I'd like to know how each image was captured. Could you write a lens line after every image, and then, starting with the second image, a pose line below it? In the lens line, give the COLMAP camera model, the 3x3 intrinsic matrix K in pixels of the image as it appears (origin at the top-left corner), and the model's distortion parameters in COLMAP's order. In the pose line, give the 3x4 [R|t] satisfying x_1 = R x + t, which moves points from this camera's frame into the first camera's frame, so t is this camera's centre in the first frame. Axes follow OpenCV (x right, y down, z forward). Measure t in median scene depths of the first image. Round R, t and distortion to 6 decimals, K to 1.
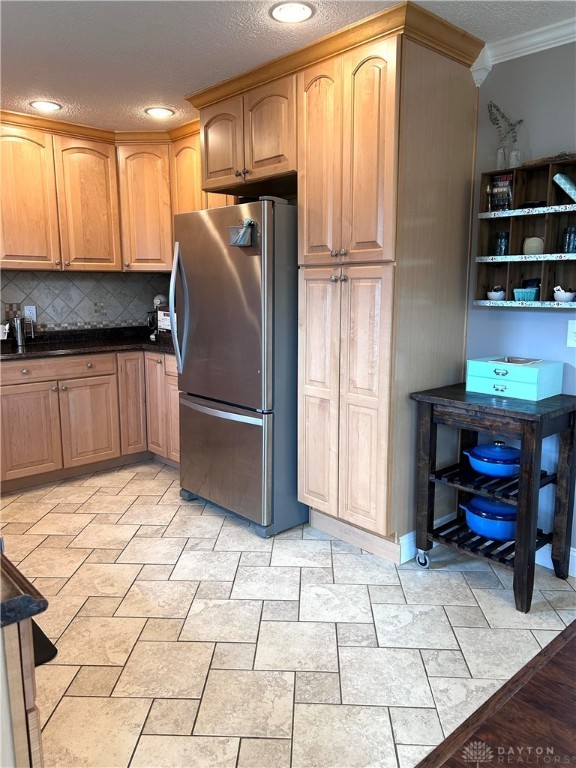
lens RADIAL K [[574.2, 0, 287.6], [0, 574.2, 380.8], [0, 0, 1]] dist [0.057546, -0.057976]
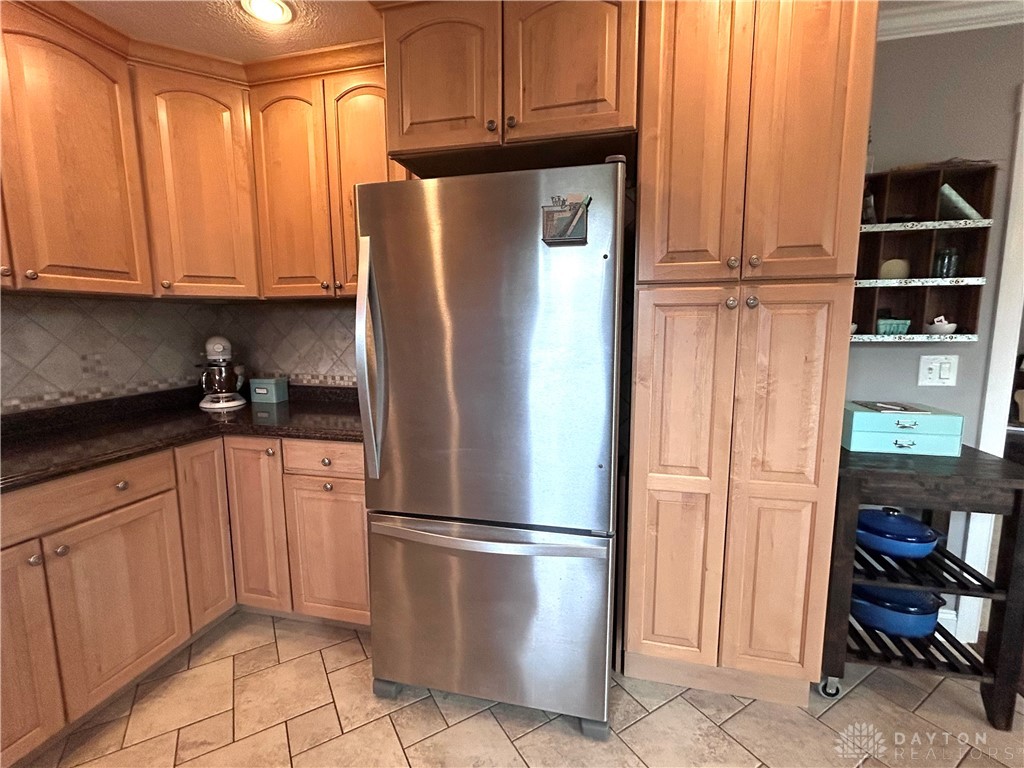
lens RADIAL K [[460.7, 0, 512.7], [0, 460.7, 384.3], [0, 0, 1]] dist [-0.000686, 0.000476]
pose [[0.833878, -0.075971, 0.546695, -0.304449], [0.096897, 0.995249, -0.009494, -0.083380], [-0.543376, 0.060890, 0.837278, 0.550617]]
